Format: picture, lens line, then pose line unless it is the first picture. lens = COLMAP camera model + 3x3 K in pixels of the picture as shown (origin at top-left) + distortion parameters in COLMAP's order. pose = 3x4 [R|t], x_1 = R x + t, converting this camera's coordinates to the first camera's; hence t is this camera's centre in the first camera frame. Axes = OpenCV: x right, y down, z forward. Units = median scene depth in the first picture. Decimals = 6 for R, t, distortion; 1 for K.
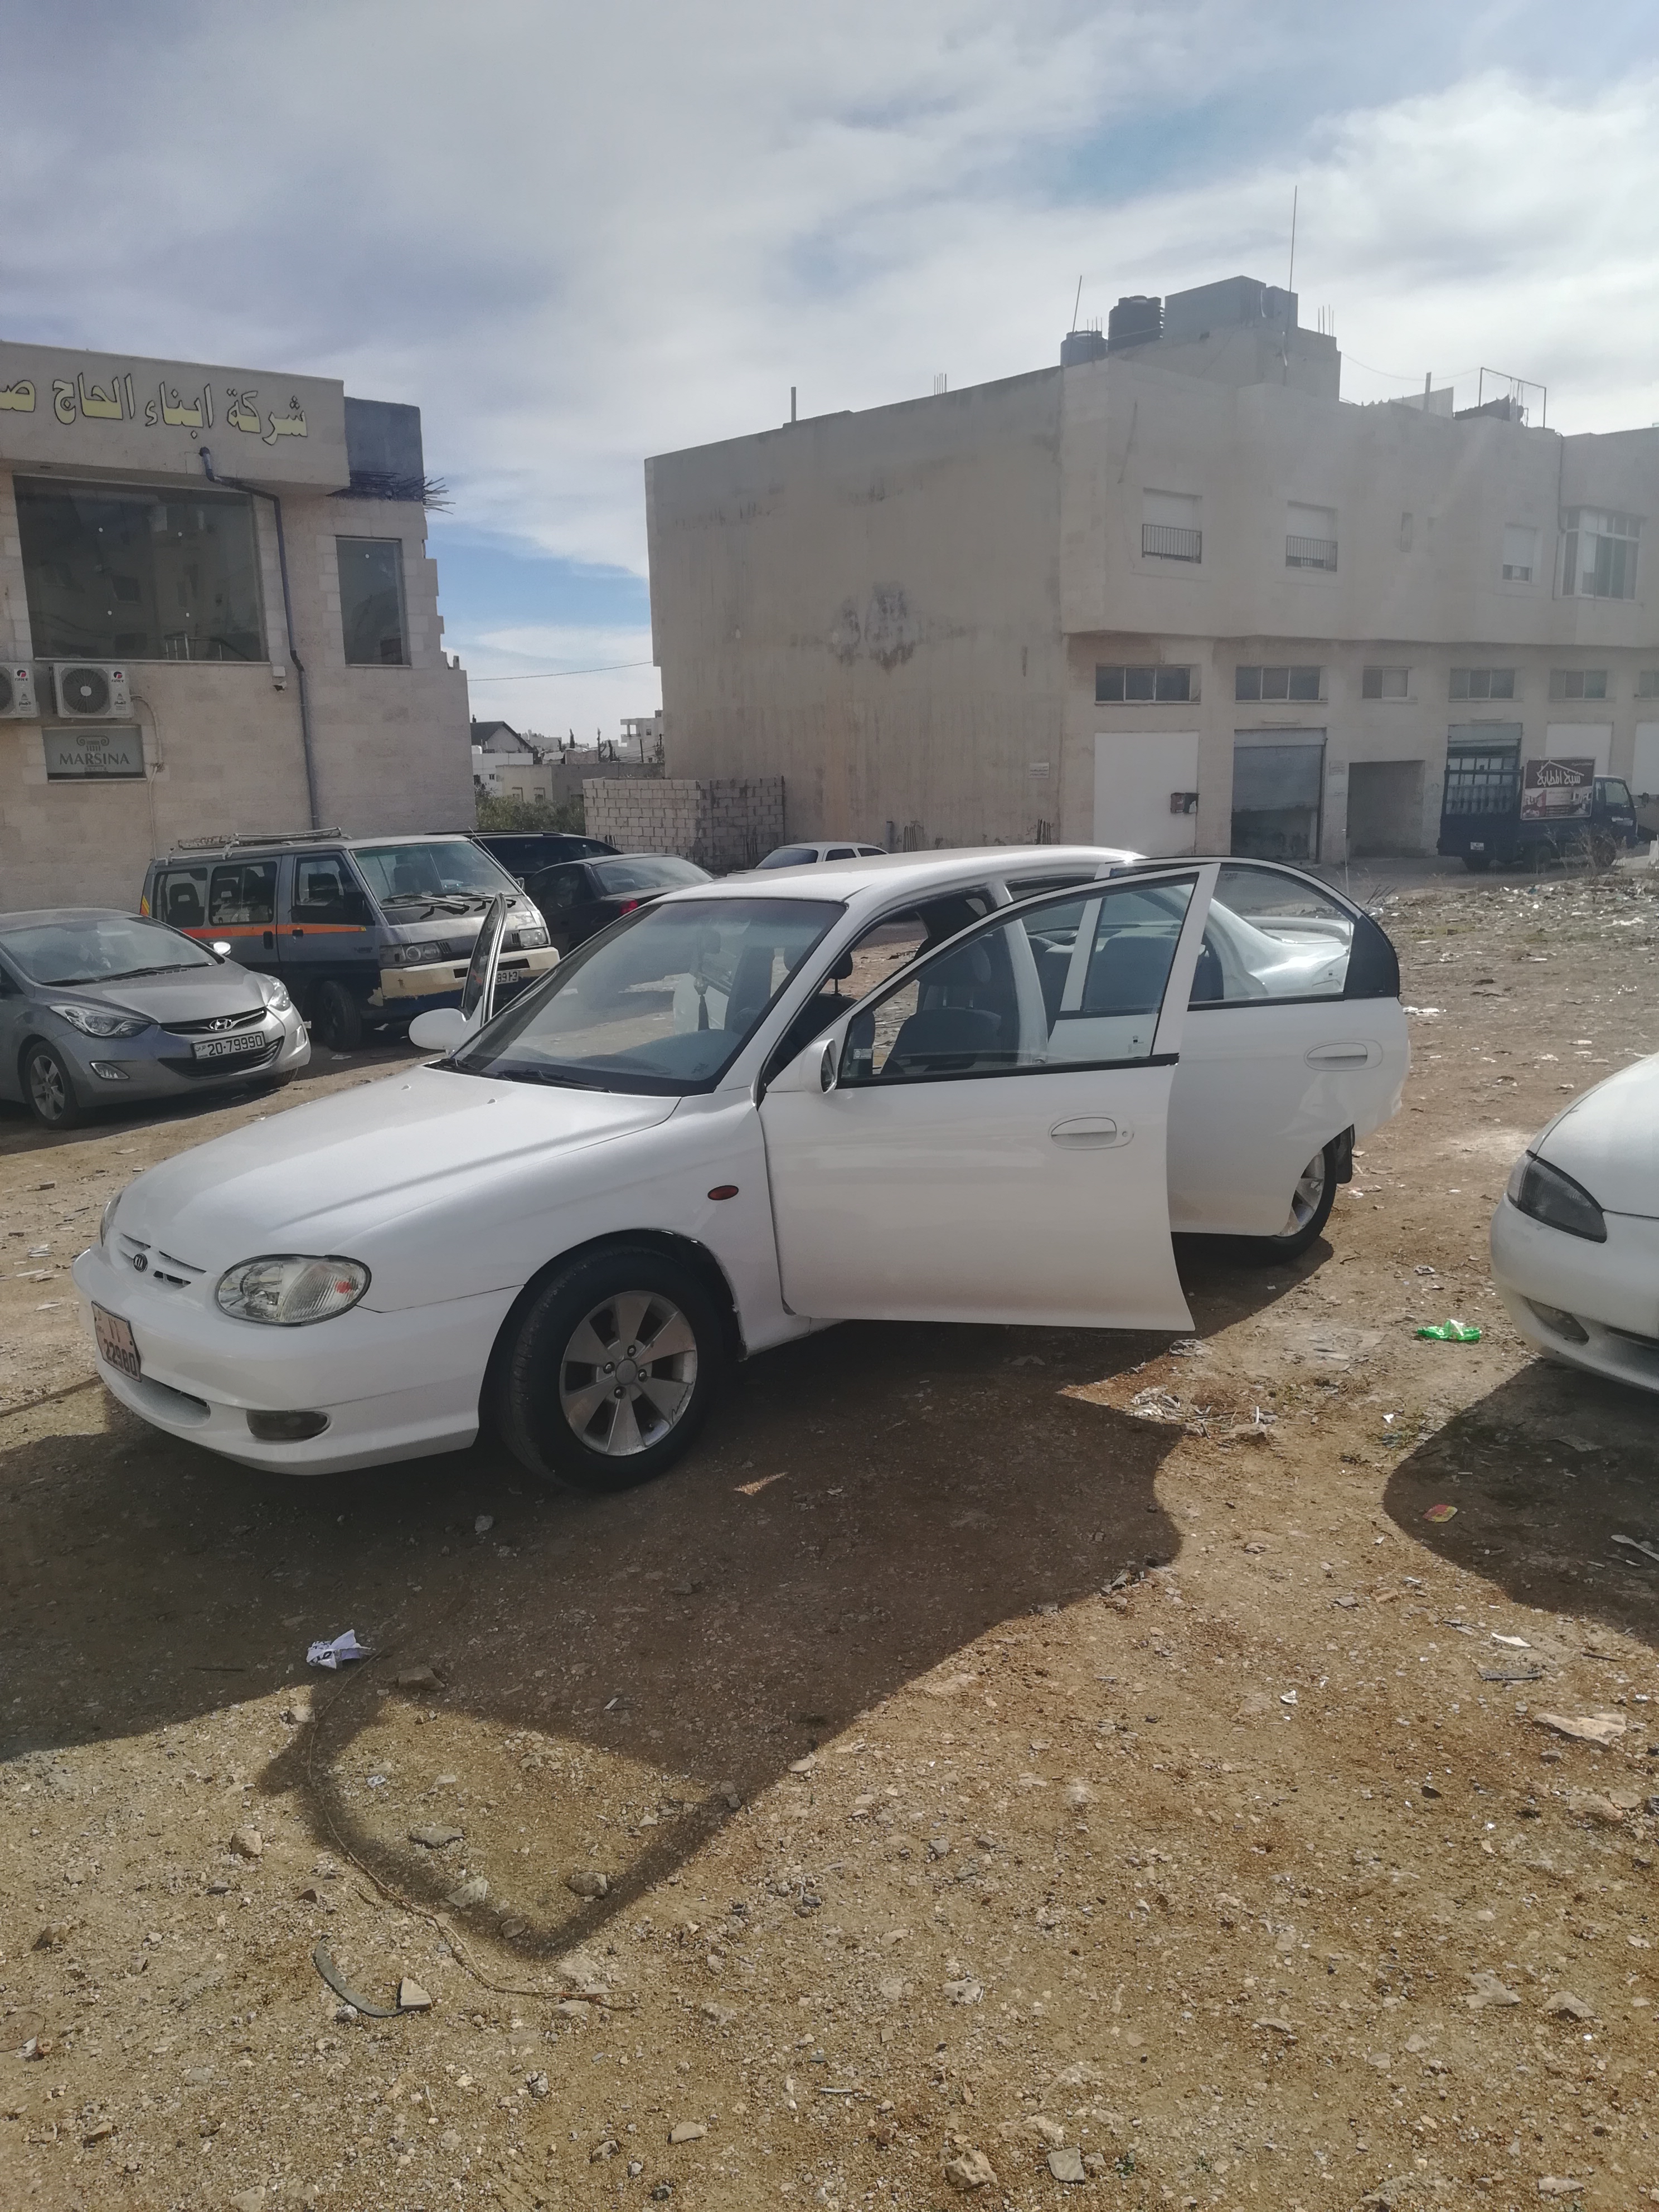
lens RADIAL K [[1714.9, 0, 844.5], [0, 1714.9, 1177.6], [0, 0, 1]] dist [0.051051, -0.063360]
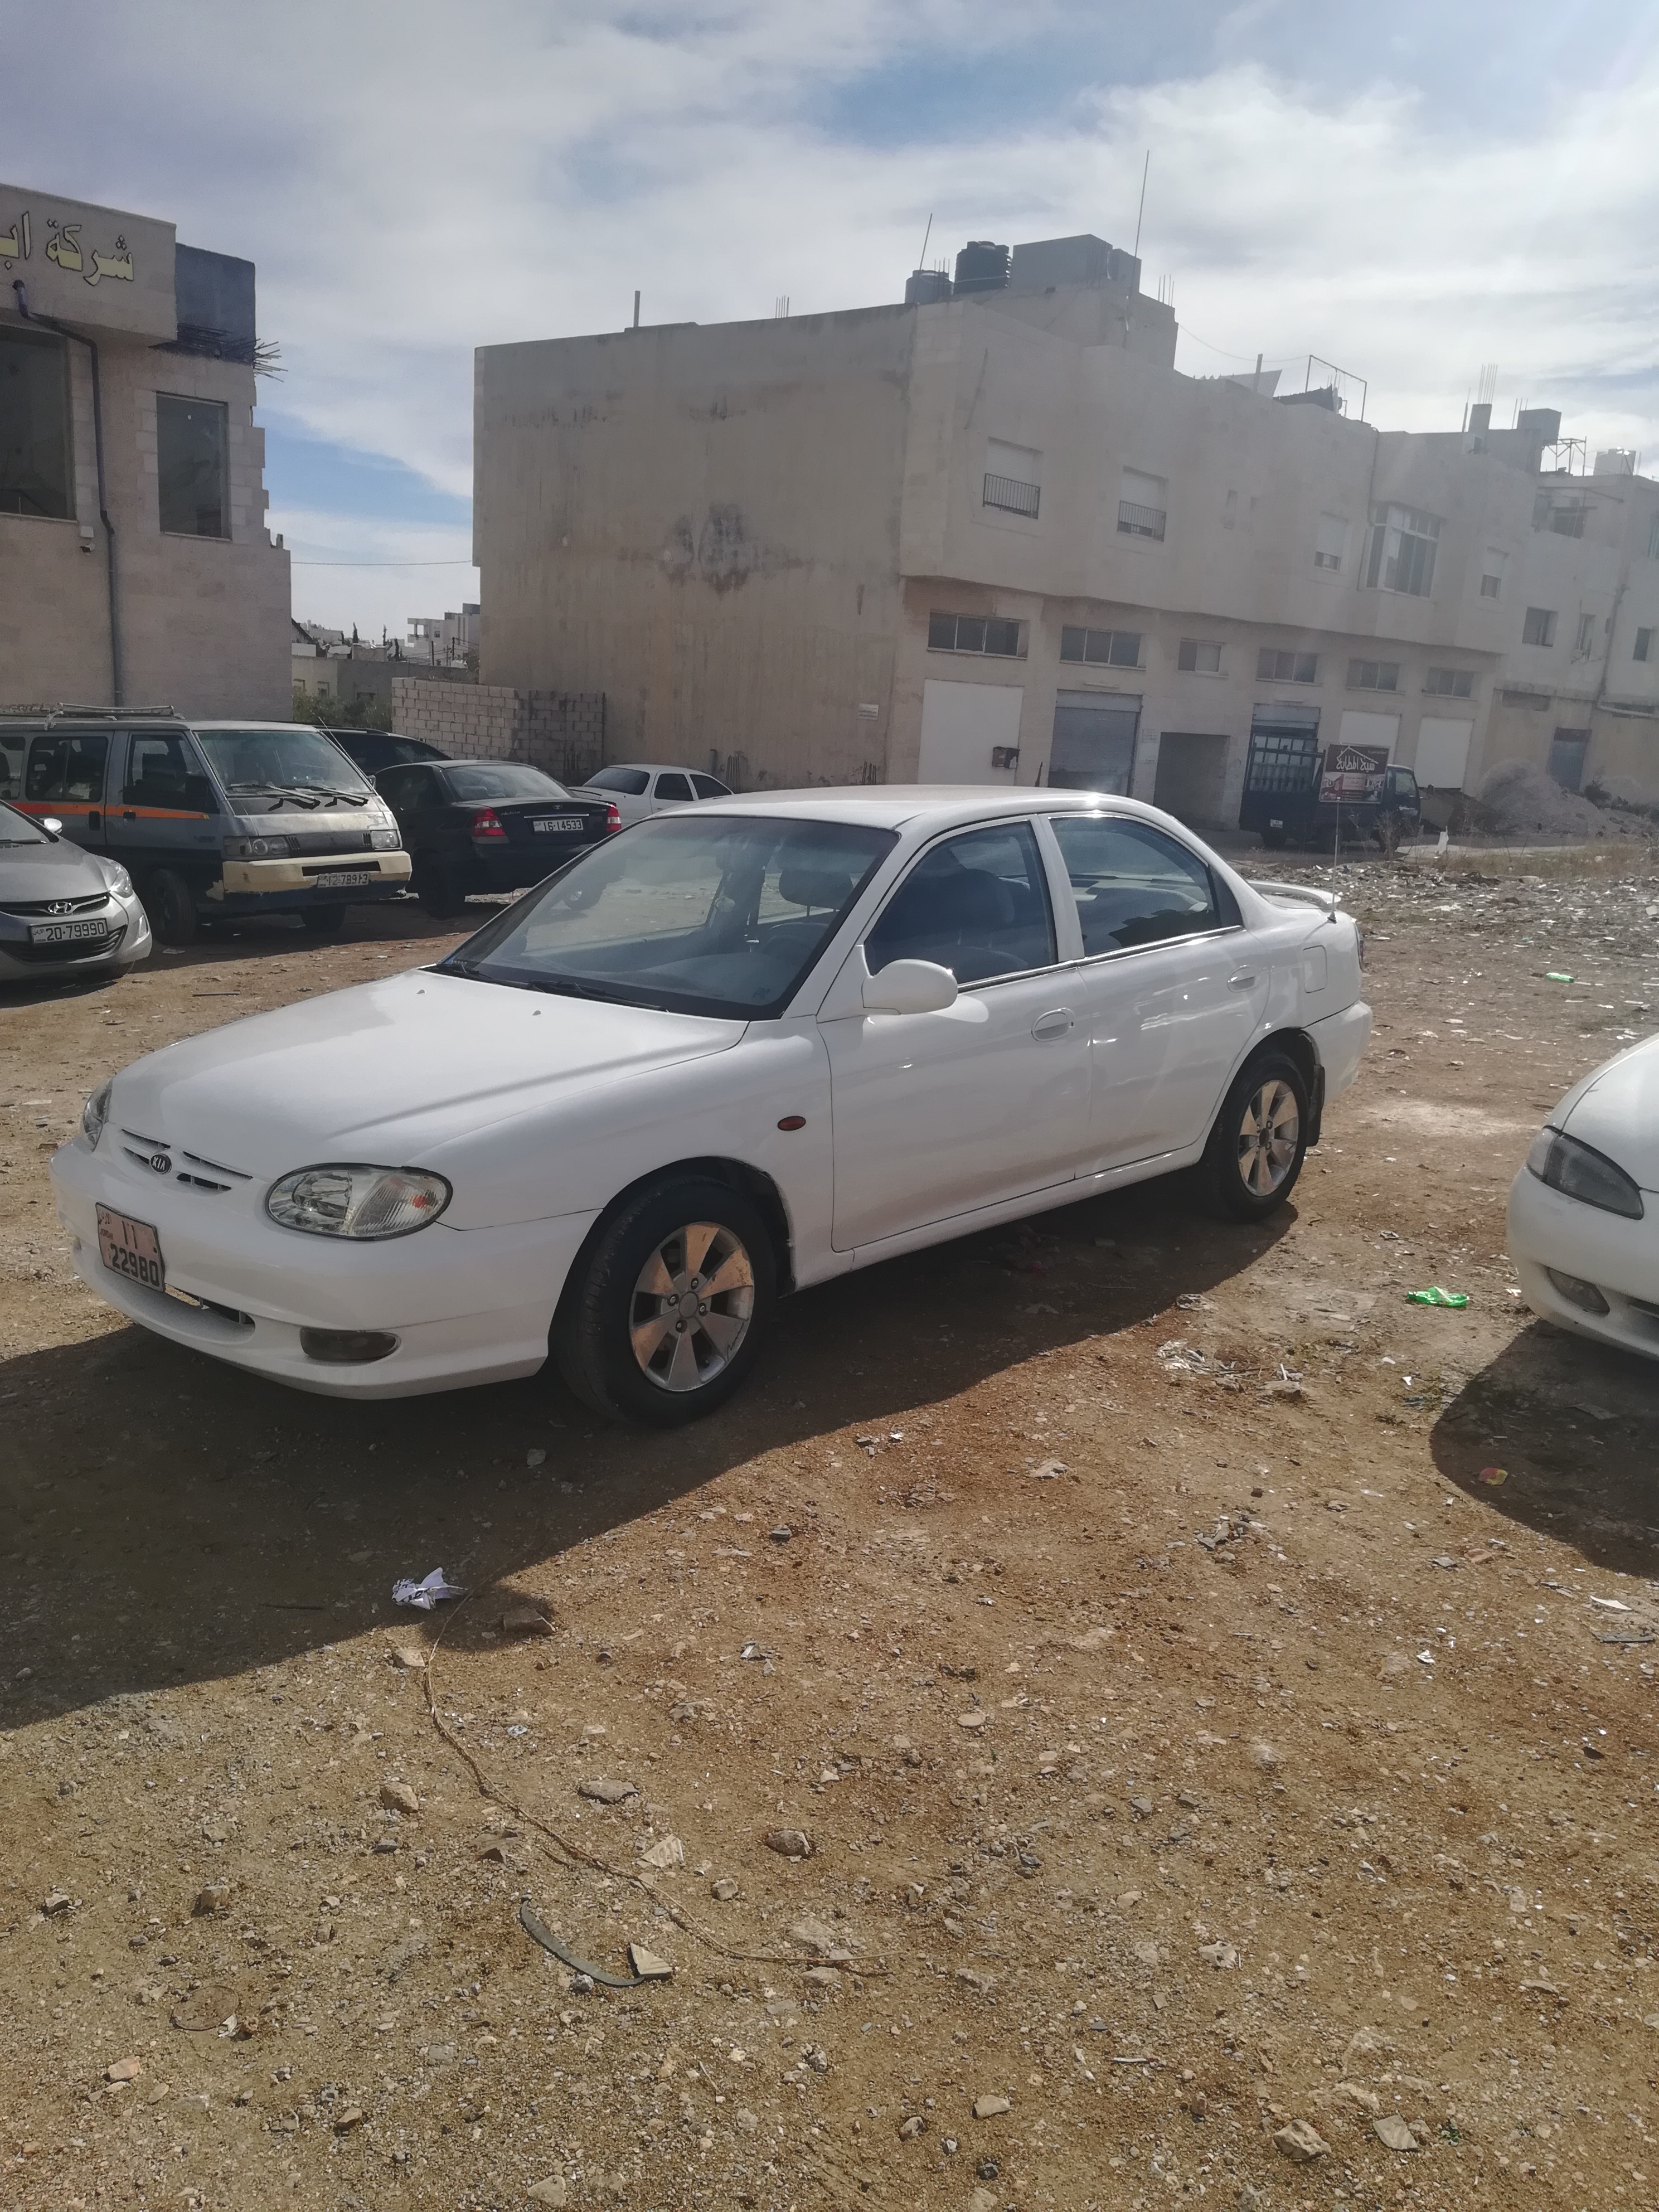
lens RADIAL K [[1714.9, 0, 794.6], [0, 1714.9, 1161.5], [0, 0, 1]] dist [0.051051, -0.063360]
pose [[0.989165, 0.053033, 0.136895, -0.200059], [-0.056802, 0.998102, 0.023769, 0.007385], [-0.135375, -0.031288, 0.990300, 0.046294]]
